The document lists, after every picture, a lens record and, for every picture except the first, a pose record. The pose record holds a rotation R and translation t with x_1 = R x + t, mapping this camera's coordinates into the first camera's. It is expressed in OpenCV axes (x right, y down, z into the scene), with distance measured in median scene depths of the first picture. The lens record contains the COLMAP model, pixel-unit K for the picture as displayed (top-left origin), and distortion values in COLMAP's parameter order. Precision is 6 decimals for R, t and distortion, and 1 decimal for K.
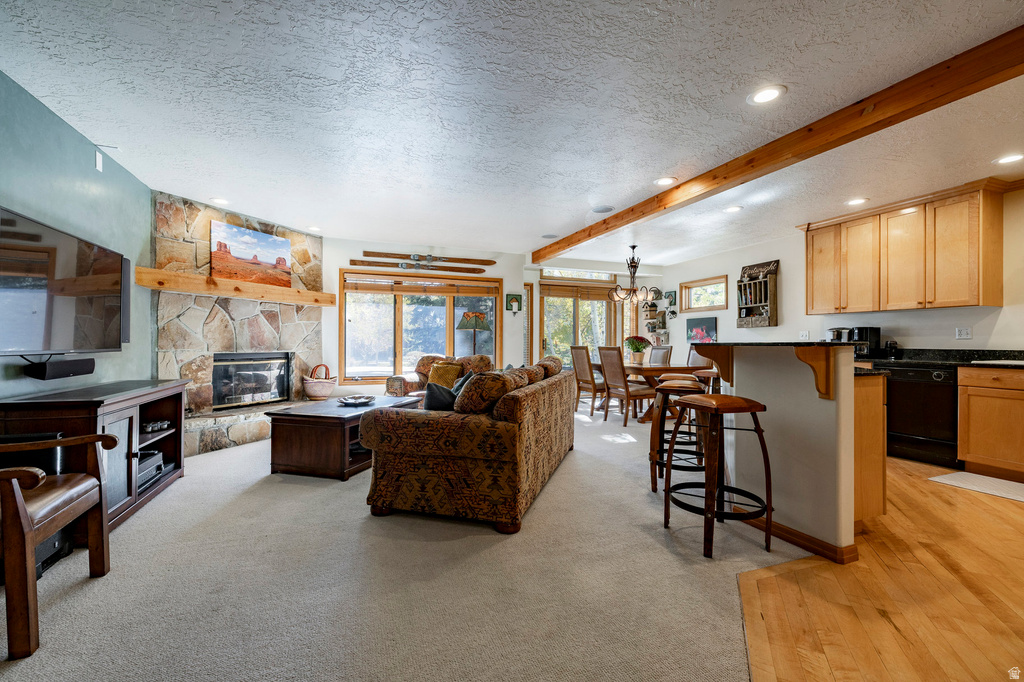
lens RADIAL K [[434.7, 0, 511.5], [0, 434.7, 340.5], [0, 0, 1]] dist [0.003239, -0.001136]
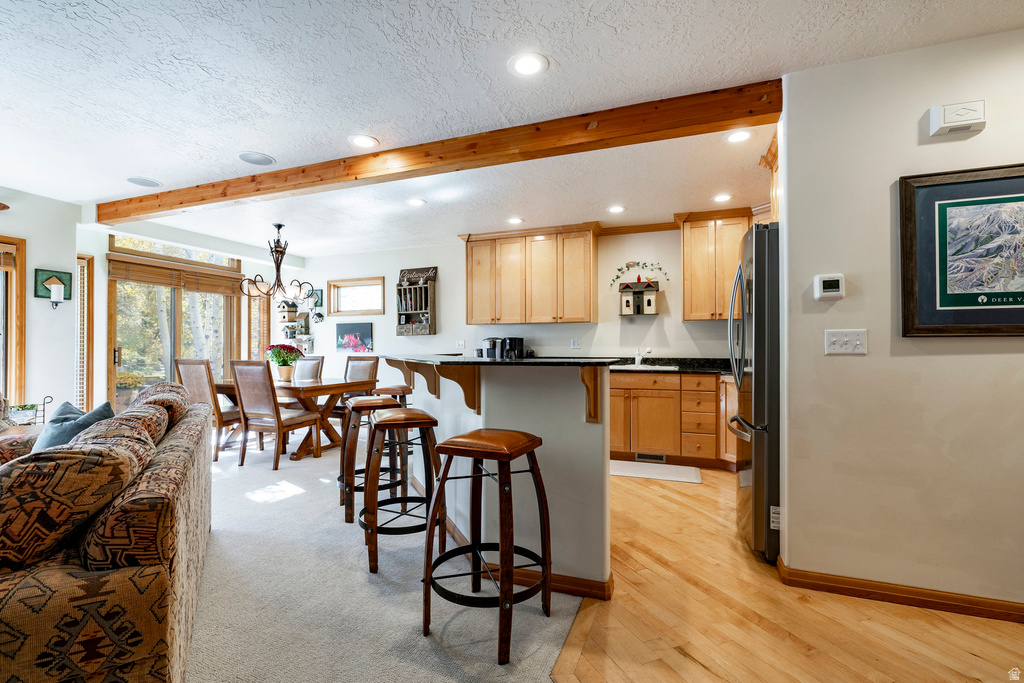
lens RADIAL K [[461.6, 0, 510.9], [0, 461.6, 344.0], [0, 0, 1]] dist [-0.003247, 0.000994]
pose [[0.678045, 0.000066, 0.735020, -0.040226], [0.000763, 0.999999, -0.000795, -0.011503], [-0.735020, 0.001100, 0.678044, 0.191278]]
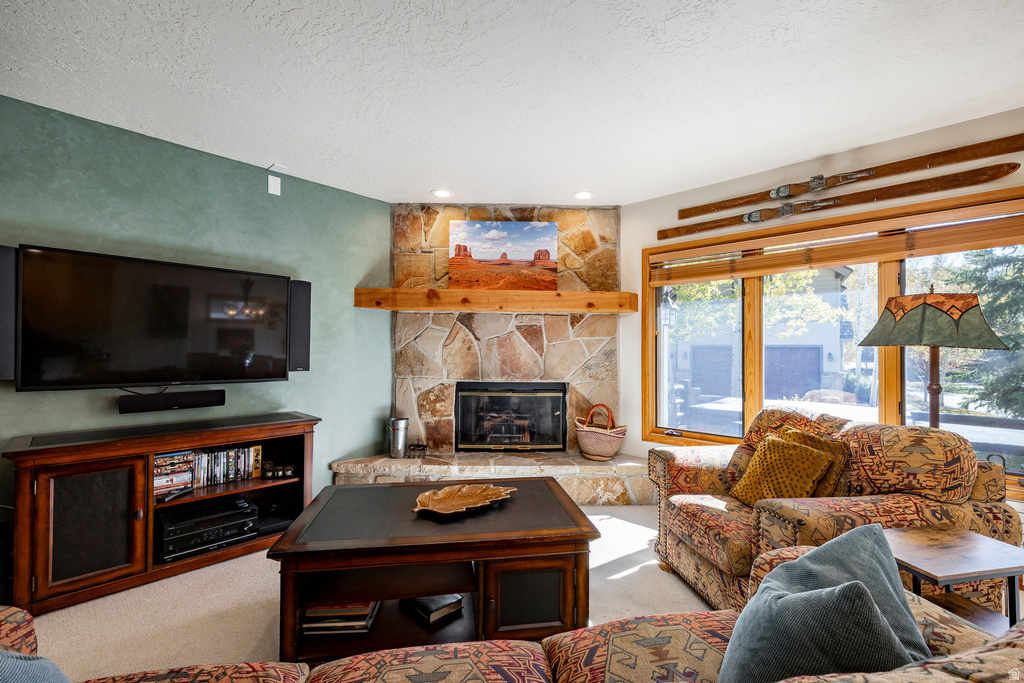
lens RADIAL K [[434.7, 0, 519.4], [0, 434.7, 344.3], [0, 0, 1]] dist [0.003239, -0.001136]
pose [[0.421705, -0.012863, -0.906642, 0.095590], [-0.000491, 0.999896, -0.014415, -0.023817], [0.906733, 0.006524, 0.421655, 0.632195]]
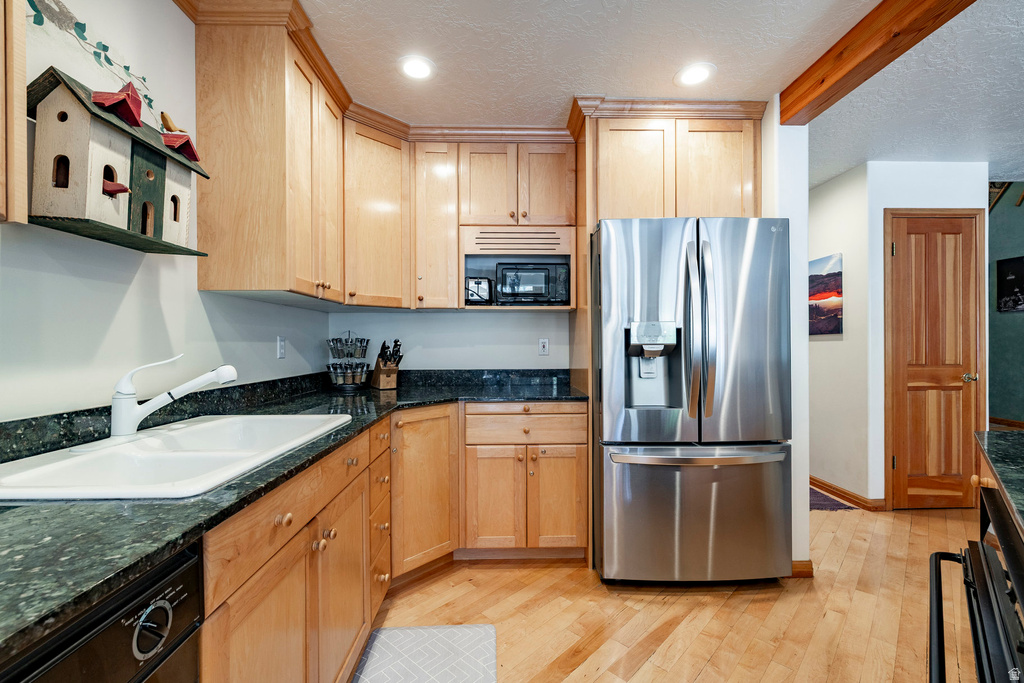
lens RADIAL K [[434.7, 0, 501.0], [0, 434.7, 346.3], [0, 0, 1]] dist [0.003239, -0.001136]
pose [[-0.929792, -0.000857, 0.368086, 0.562387], [0.001405, 0.999982, 0.005877, -0.016322], [-0.368084, 0.005982, -0.929773, 0.779303]]
